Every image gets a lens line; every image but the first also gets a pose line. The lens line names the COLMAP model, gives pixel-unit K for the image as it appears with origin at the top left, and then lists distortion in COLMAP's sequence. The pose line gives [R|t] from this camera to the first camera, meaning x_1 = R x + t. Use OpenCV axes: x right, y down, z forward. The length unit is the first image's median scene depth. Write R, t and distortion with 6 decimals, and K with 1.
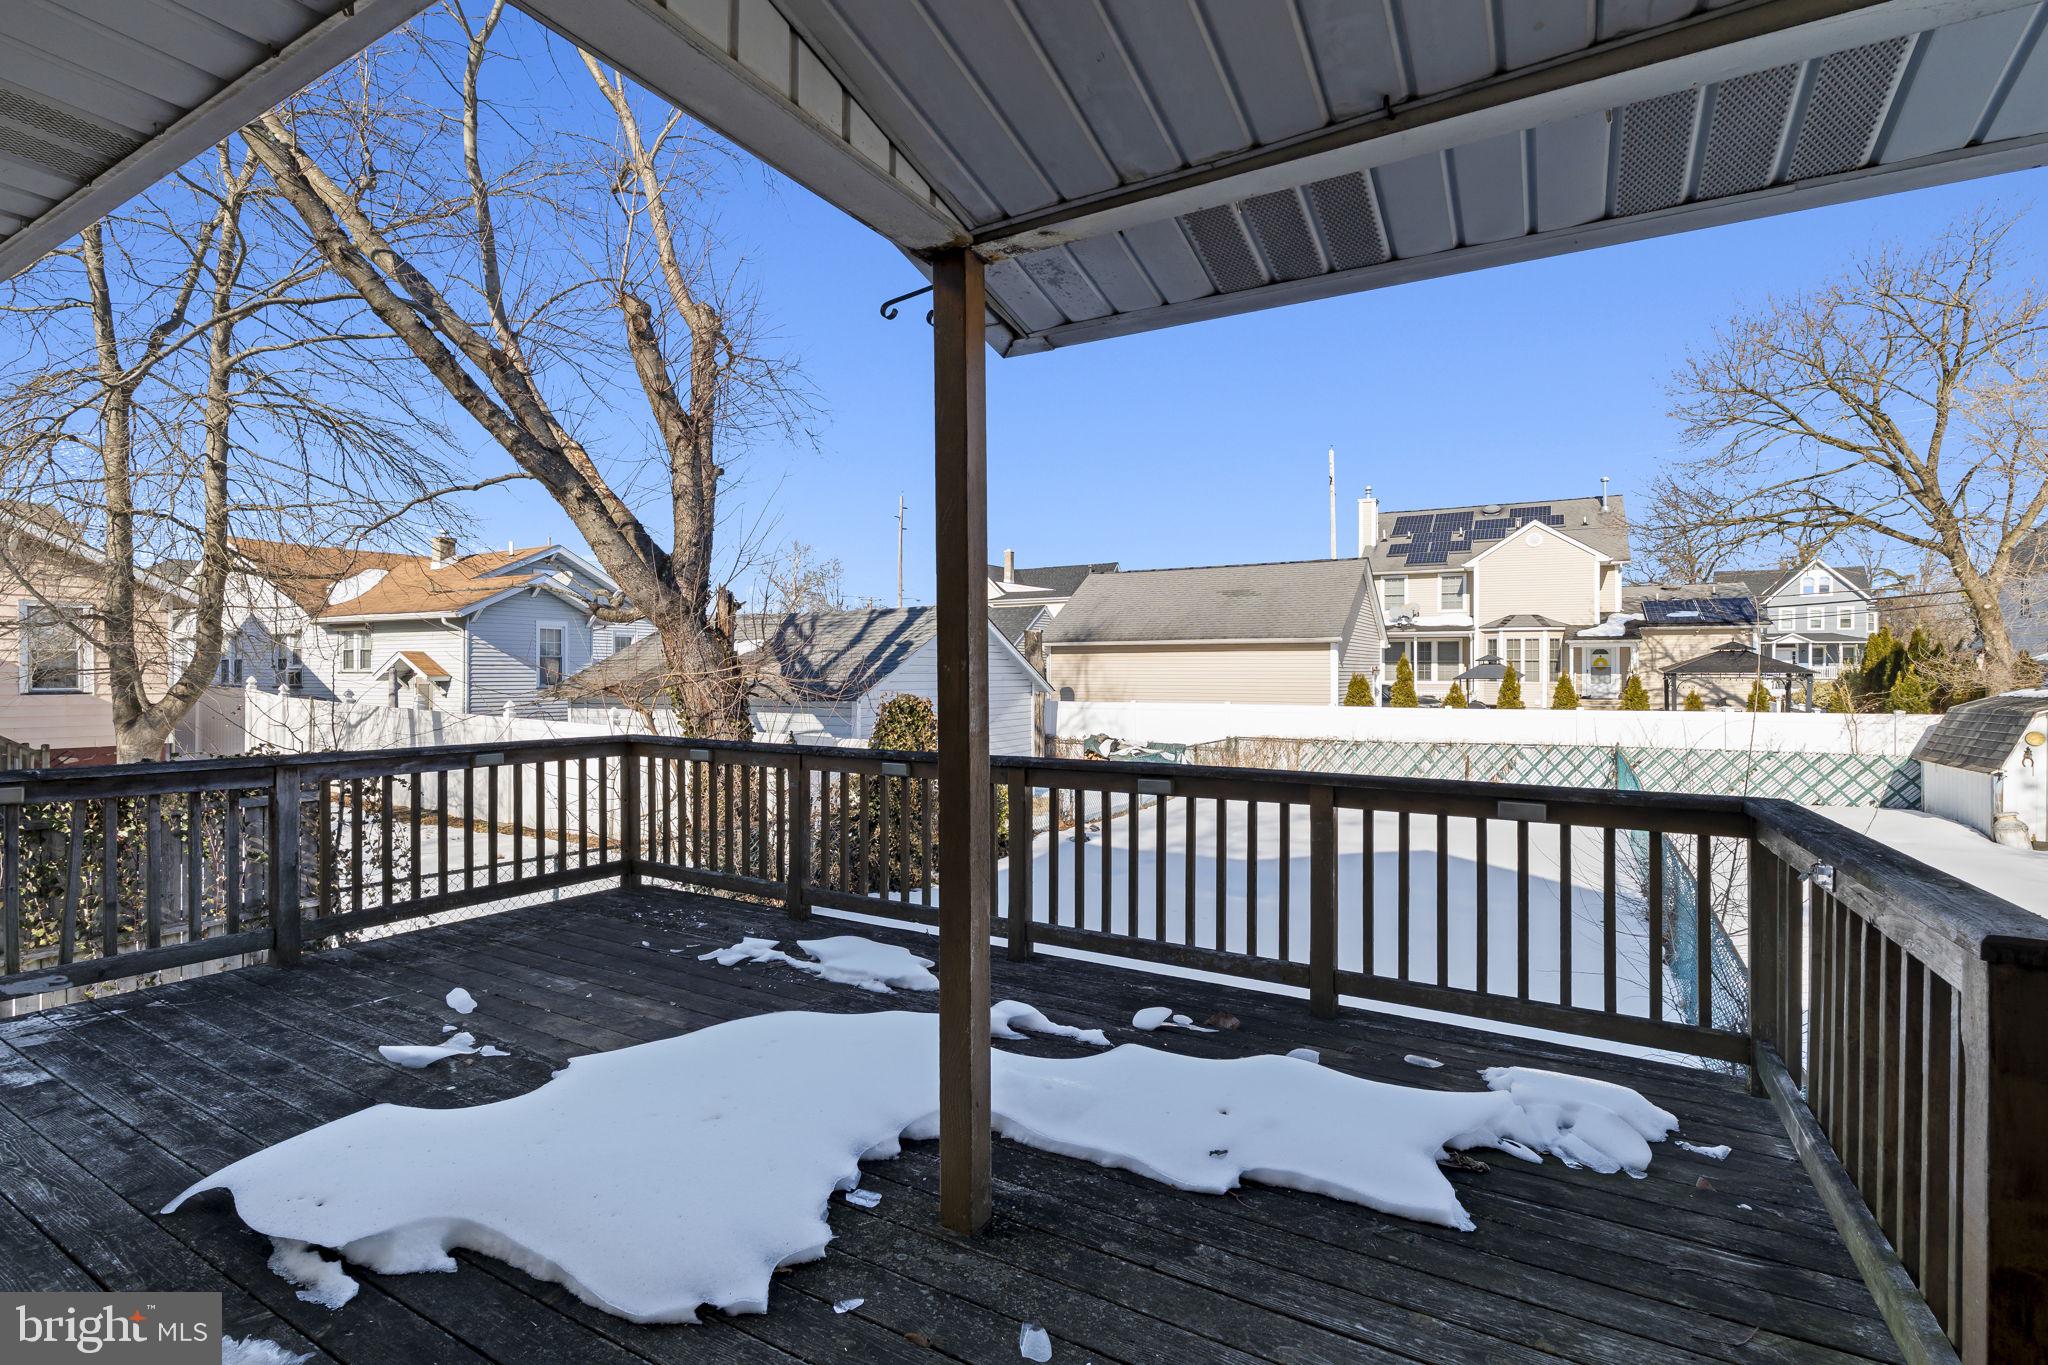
lens RADIAL K [[915.0, 0, 1024.0], [0, 915.0, 682.5], [0, 0, 1]] dist [0.021309, 0.000063]
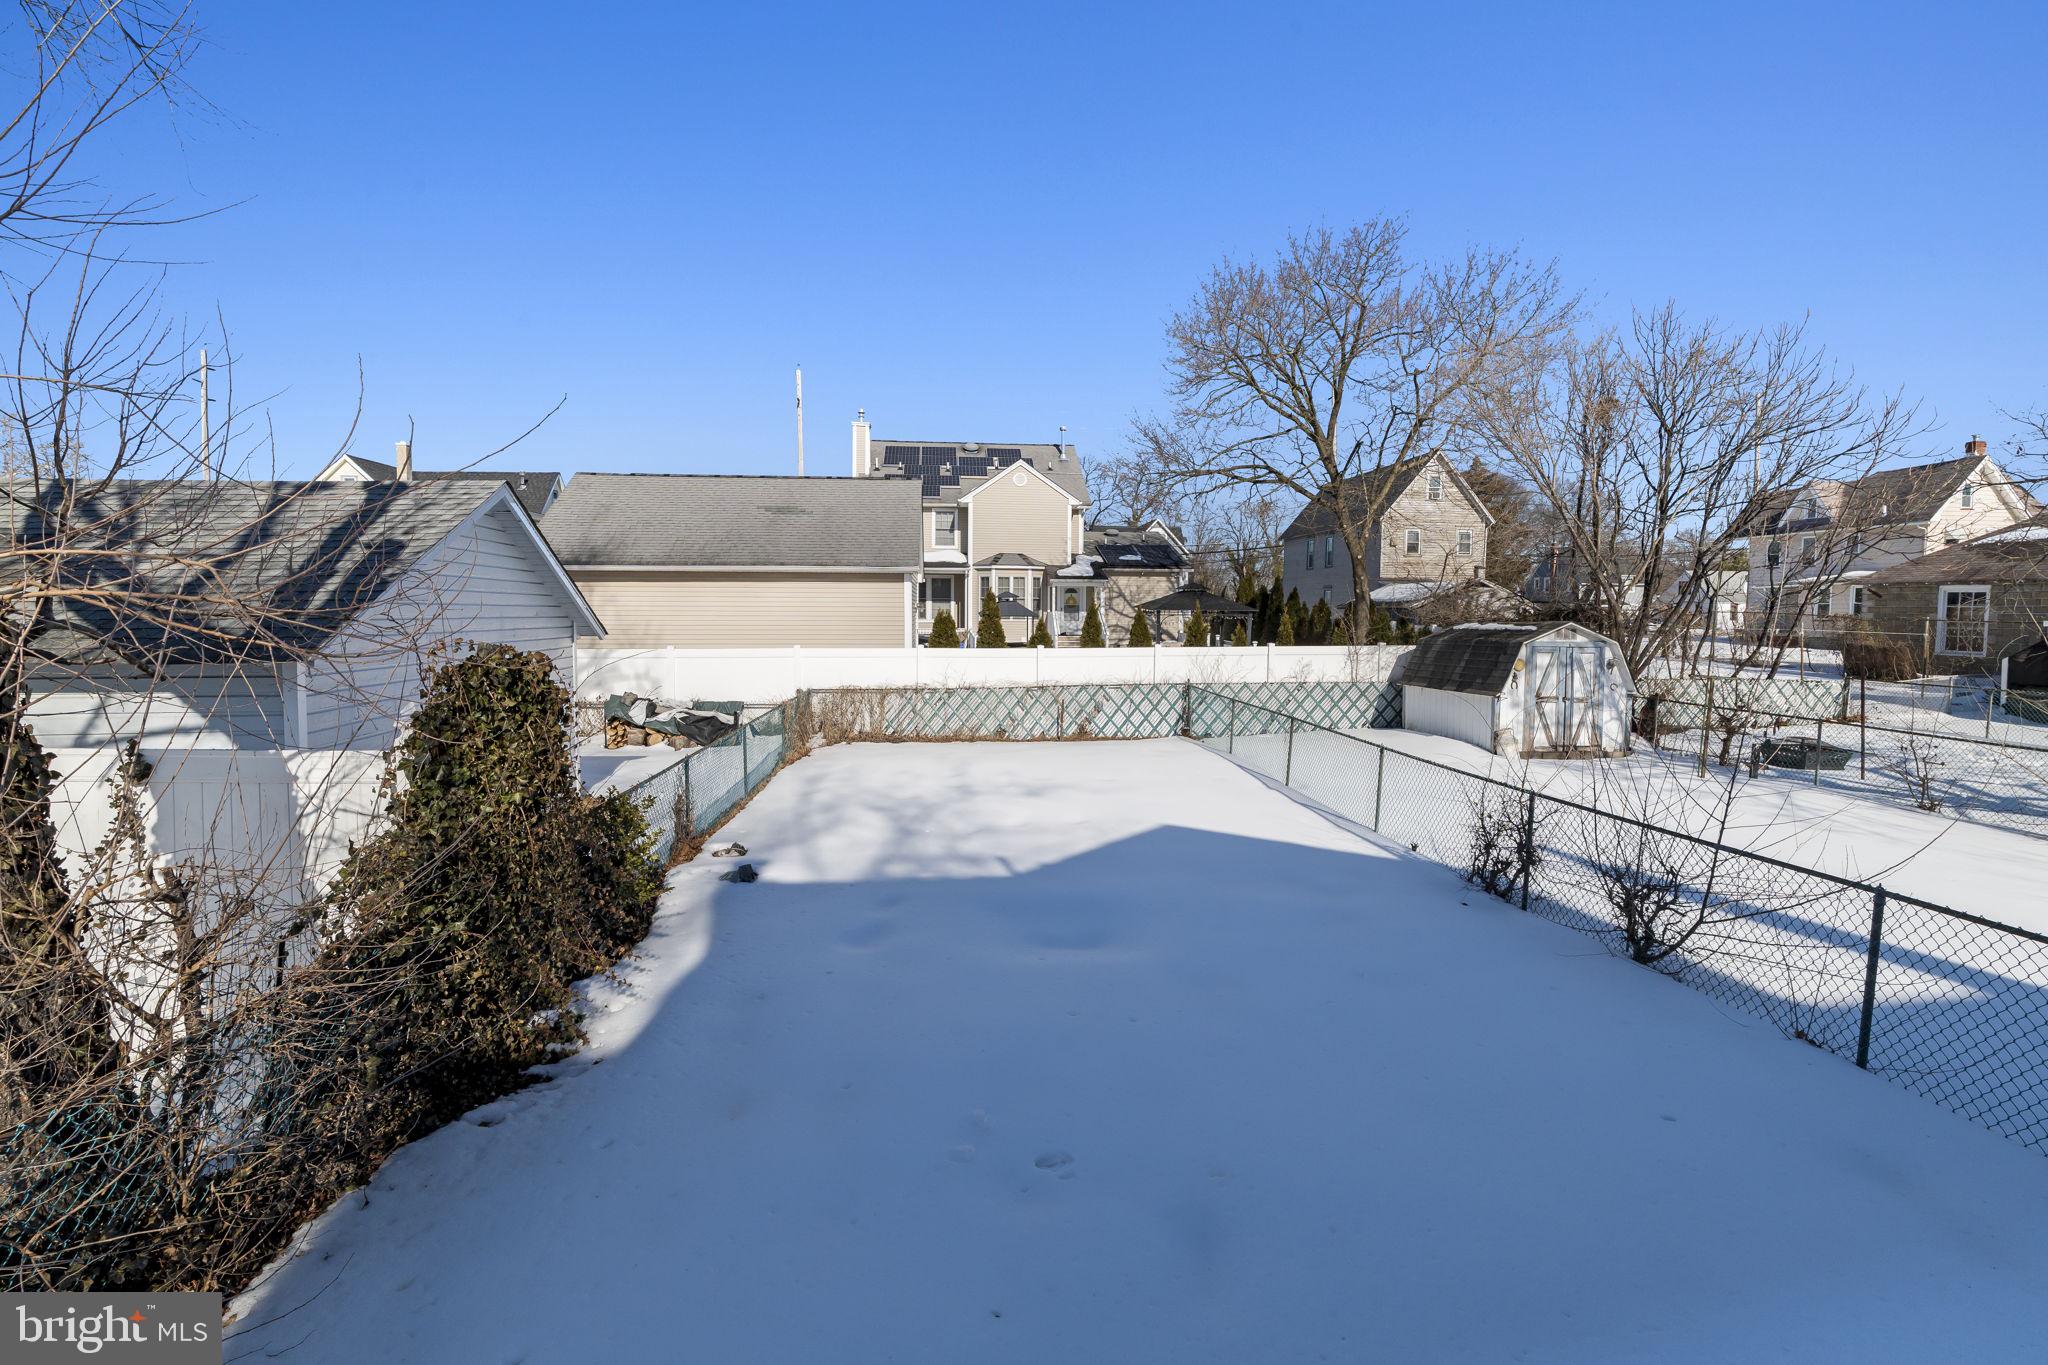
lens RADIAL K [[971.6, 0, 1008.8], [0, 971.6, 671.1], [0, 0, 1]] dist [-0.001370, -0.000165]
pose [[0.845540, -0.032220, 0.532938, -0.064337], [0.005287, 0.998634, 0.051987, 0.000720], [-0.533885, -0.041140, 0.844556, 0.180048]]
